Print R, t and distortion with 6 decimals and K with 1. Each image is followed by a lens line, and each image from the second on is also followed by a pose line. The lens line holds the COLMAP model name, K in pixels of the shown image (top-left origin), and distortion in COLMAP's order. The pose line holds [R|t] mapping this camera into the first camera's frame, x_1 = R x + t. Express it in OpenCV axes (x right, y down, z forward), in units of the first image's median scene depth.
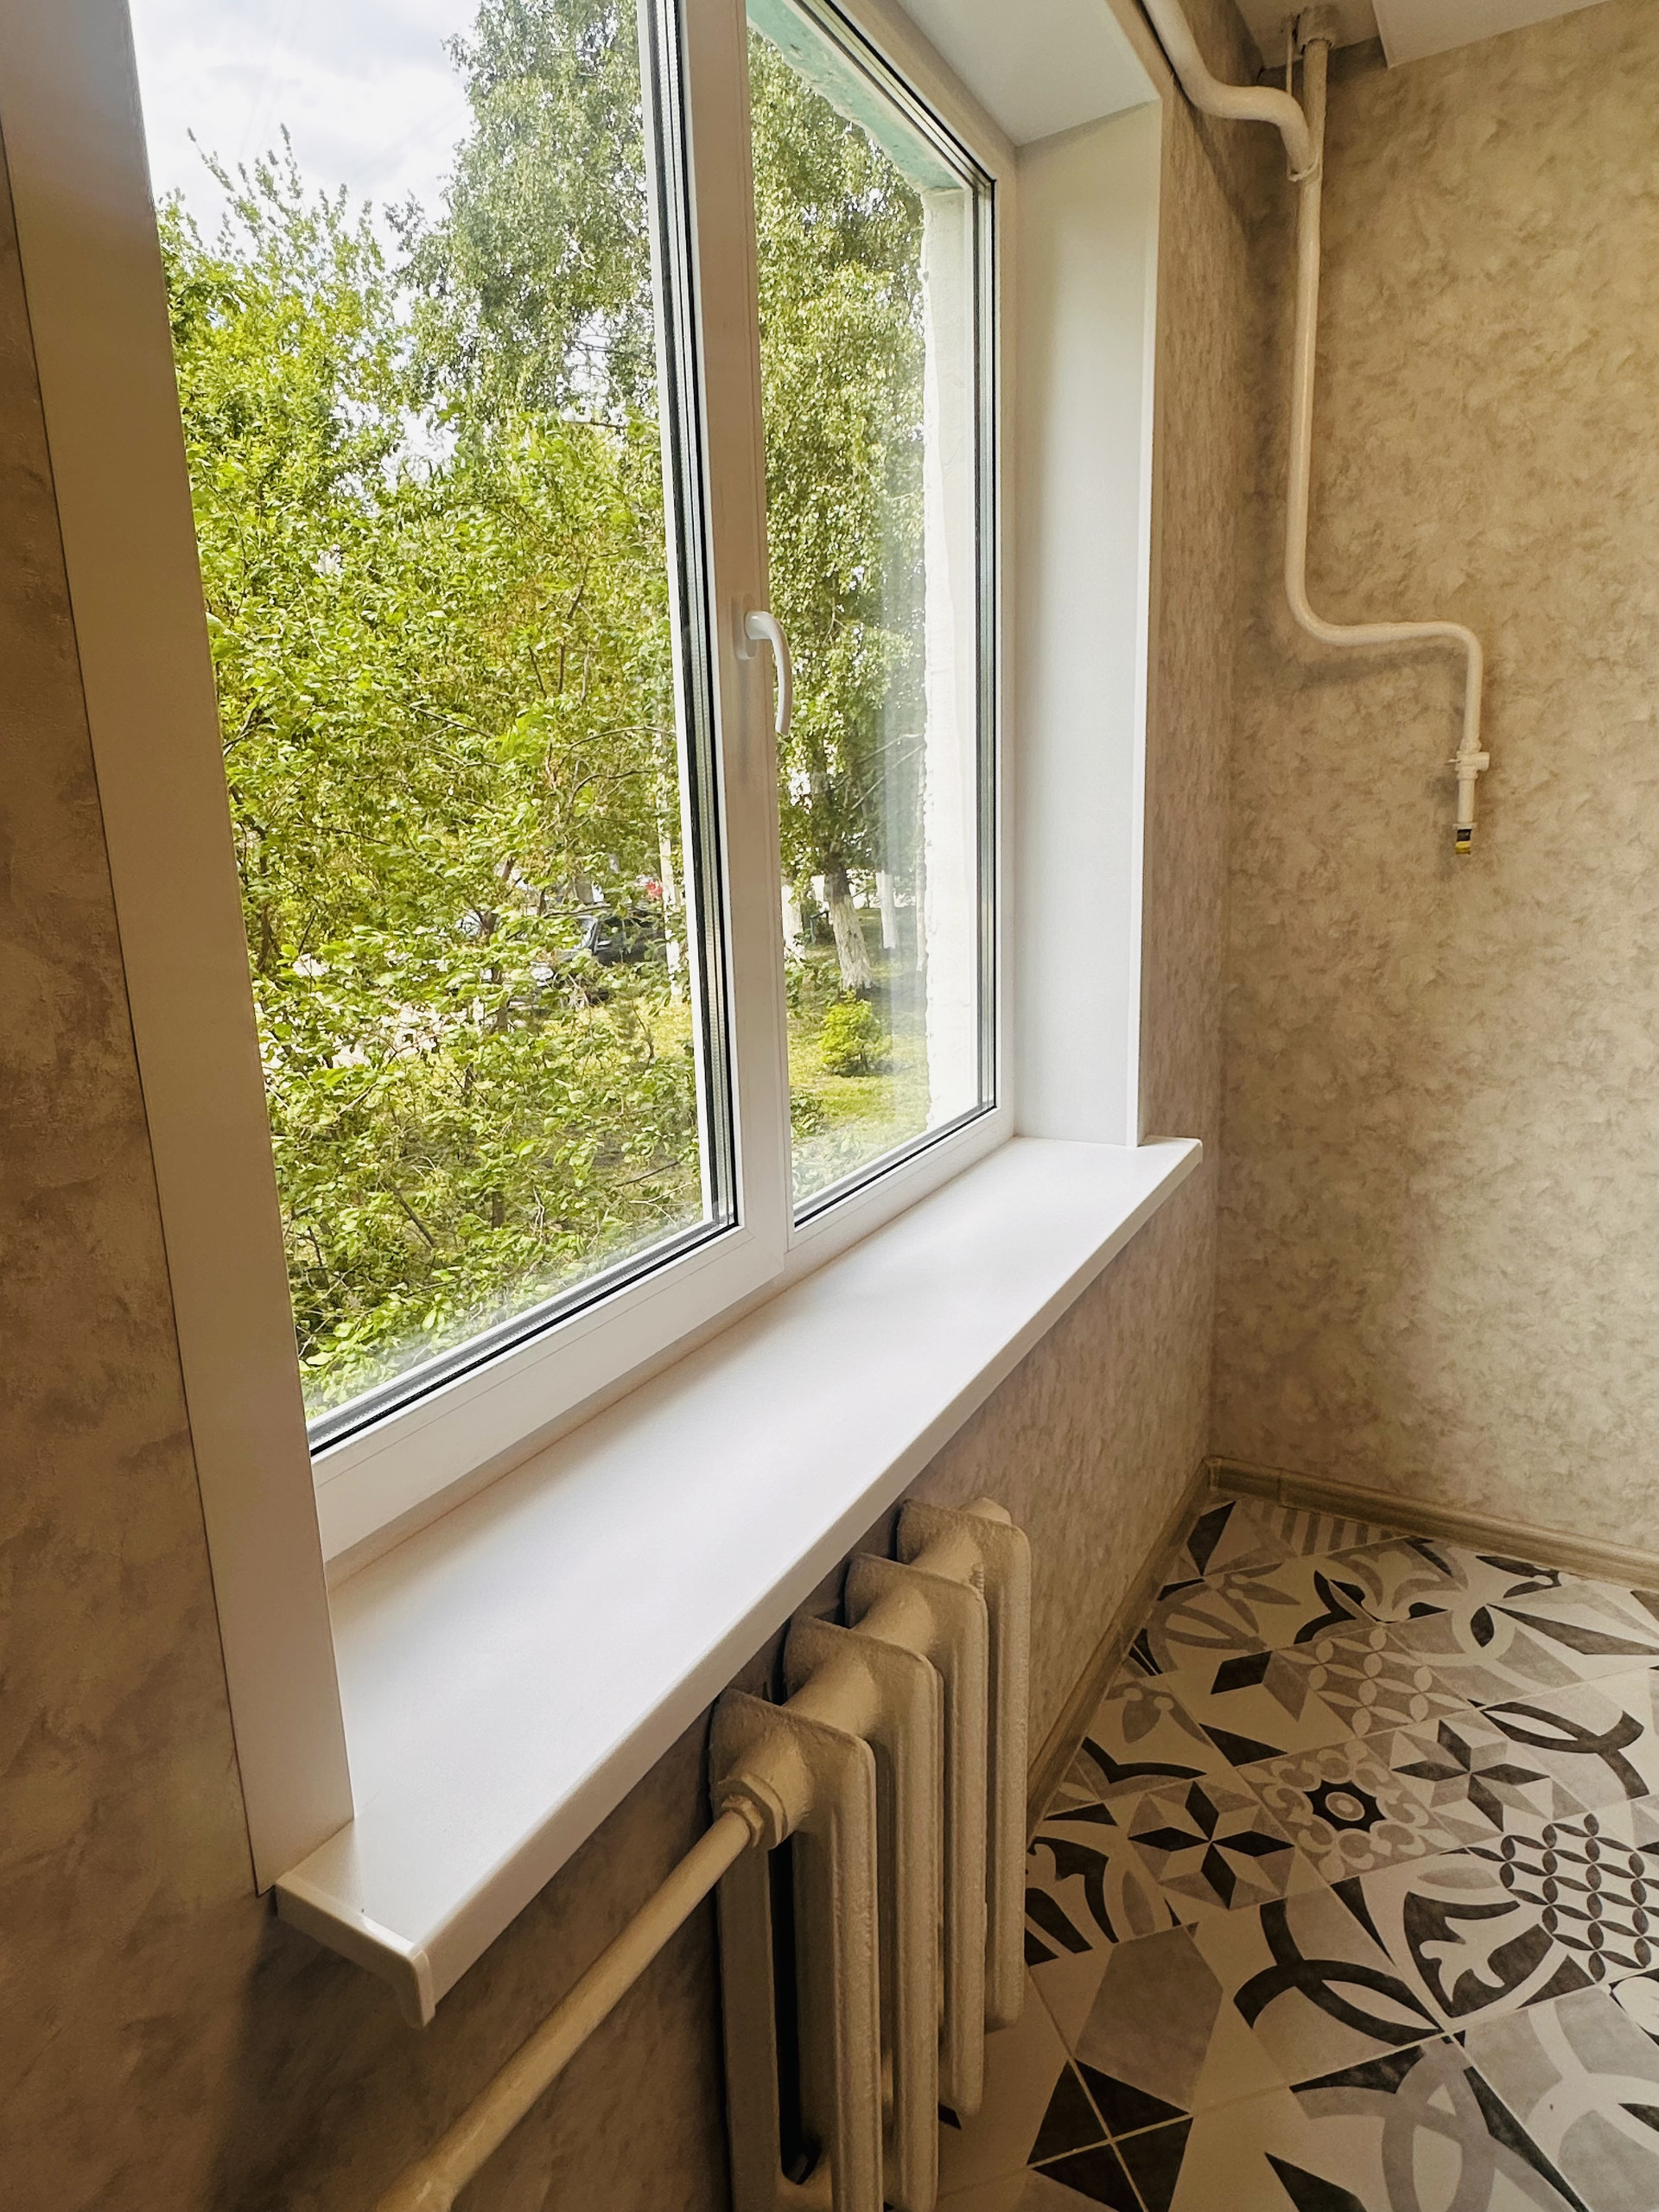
lens RADIAL K [[1259.2, 0, 819.0], [0, 1259.2, 1099.1], [0, 0, 1]] dist [-0.003000, 0.000312]
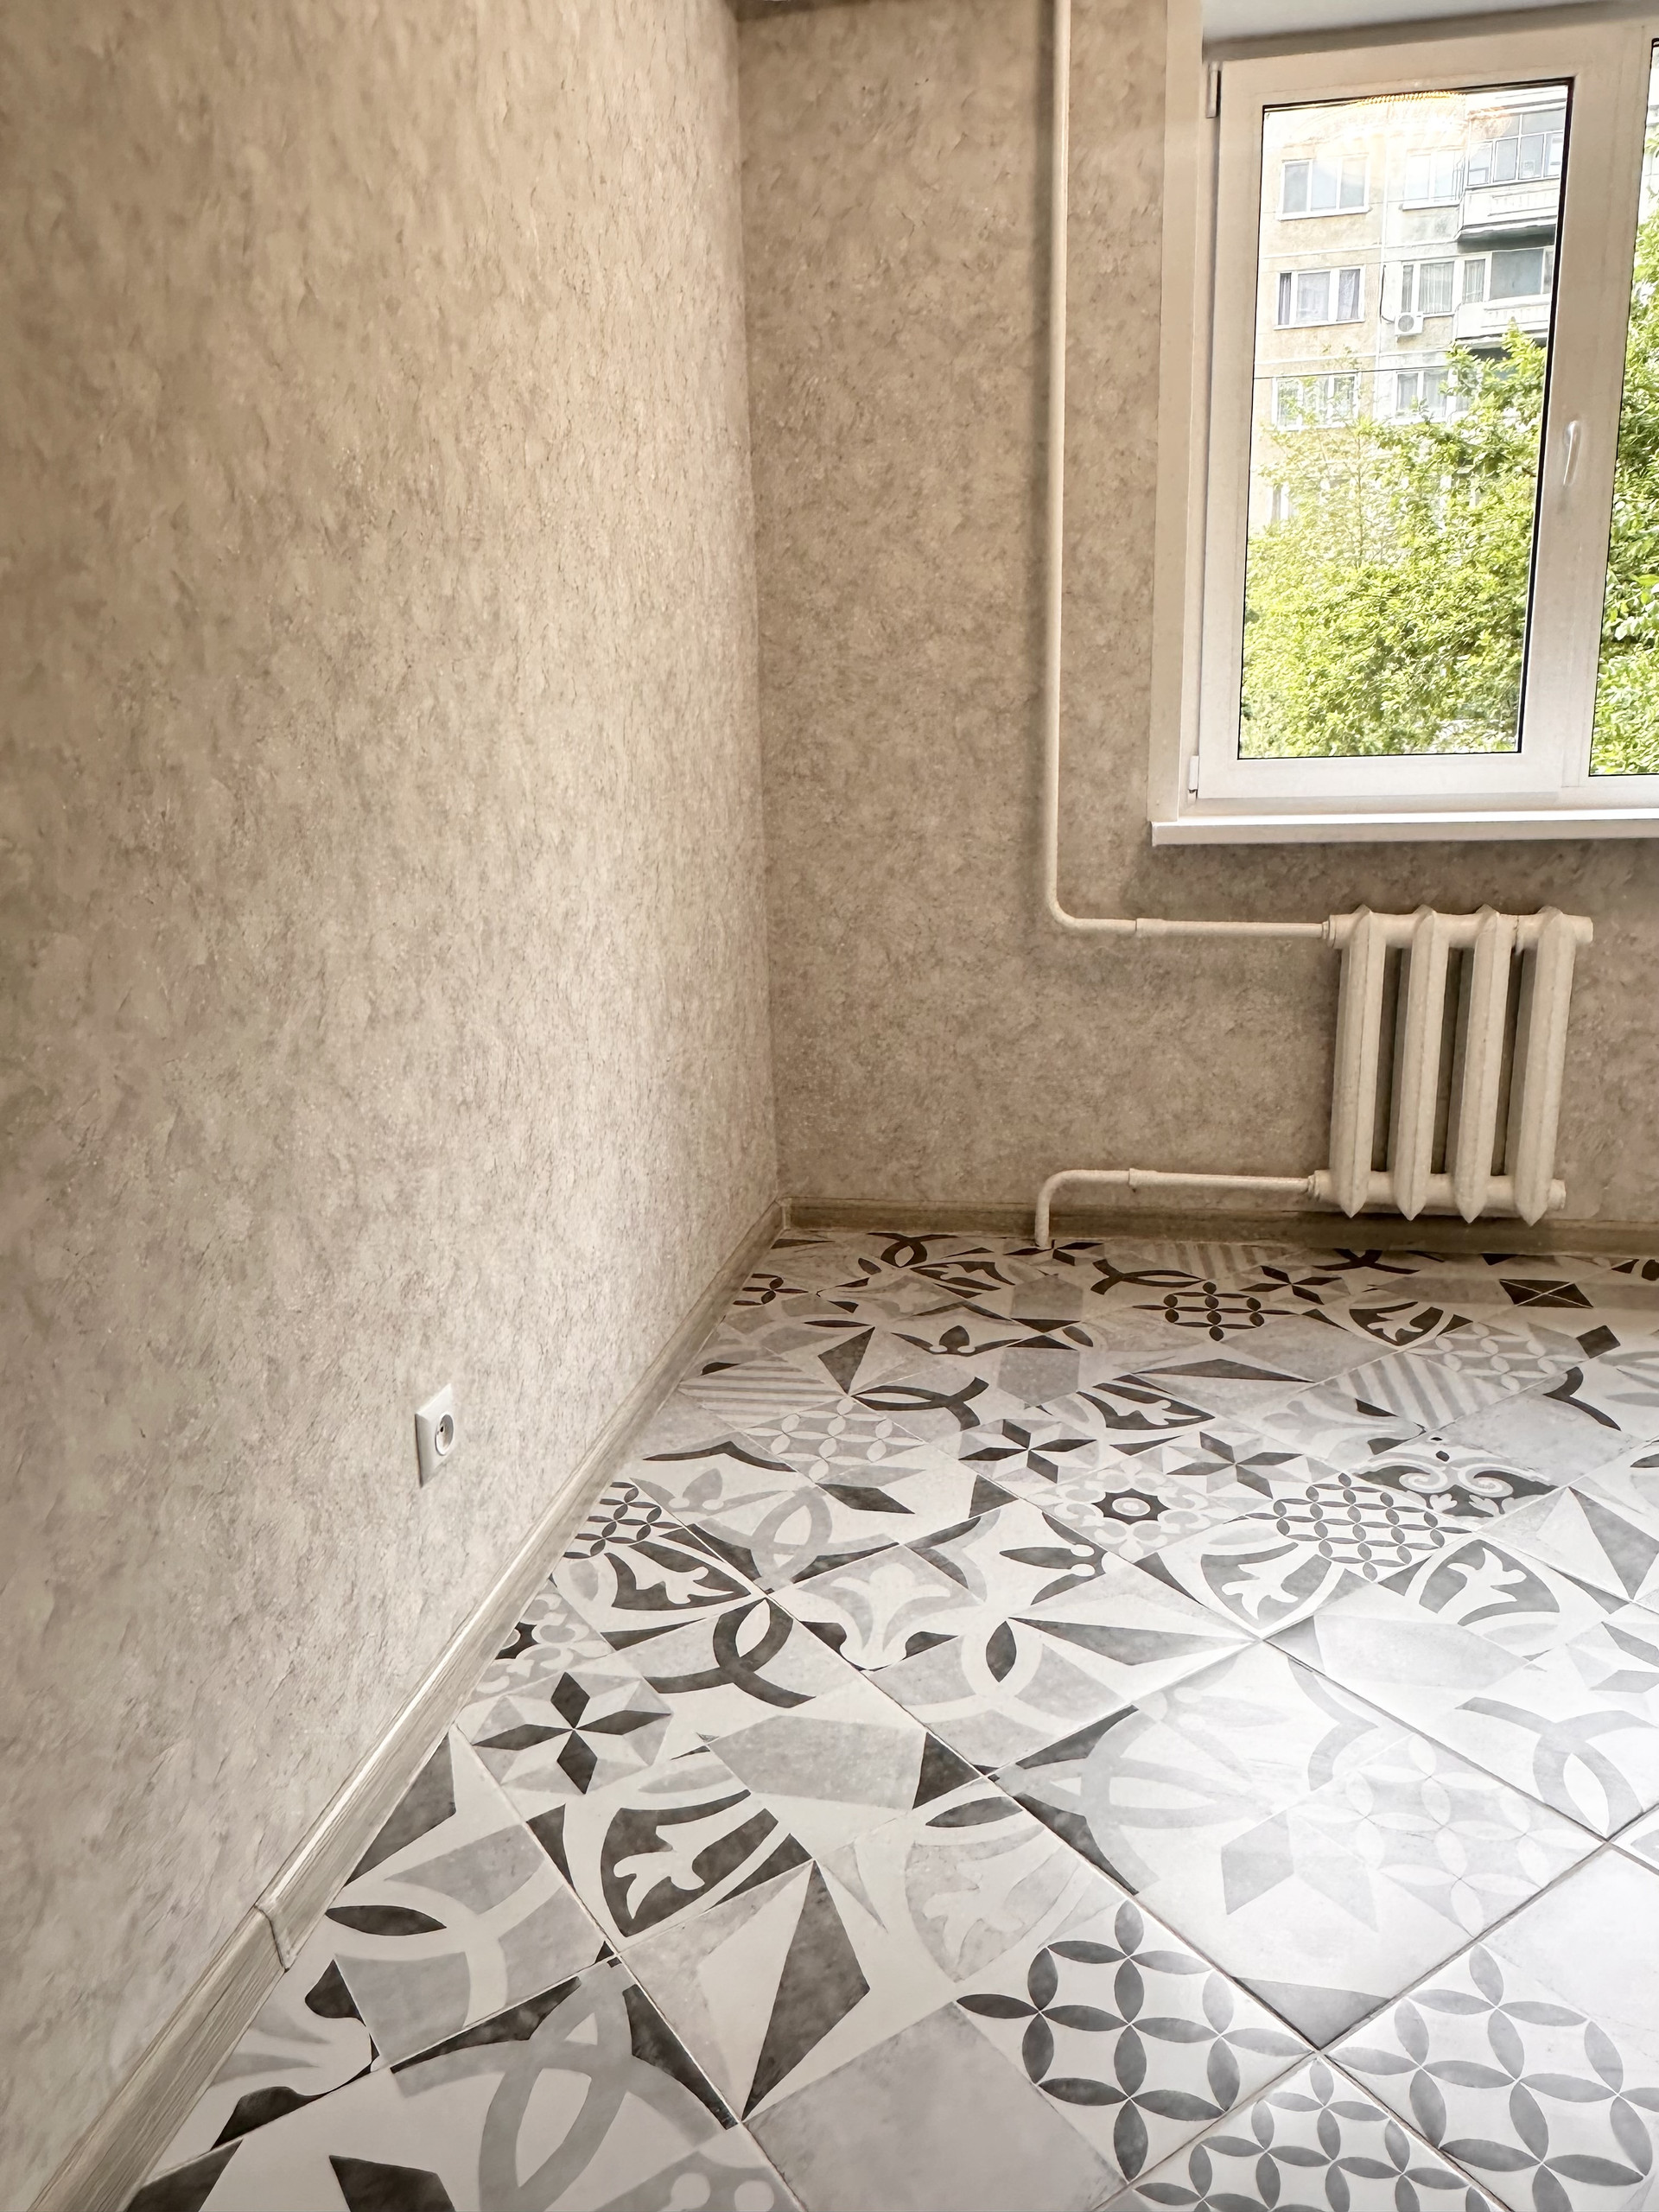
lens RADIAL K [[1552.9, 0, 808.5], [0, 1552.9, 1102.8], [0, 0, 1]] dist [-0.001914, -0.002516]
pose [[0.315295, 0.242300, -0.917540, 1.156361], [-0.193423, 0.962968, 0.187830, 0.232304], [0.929073, 0.118251, 0.350485, -0.467492]]
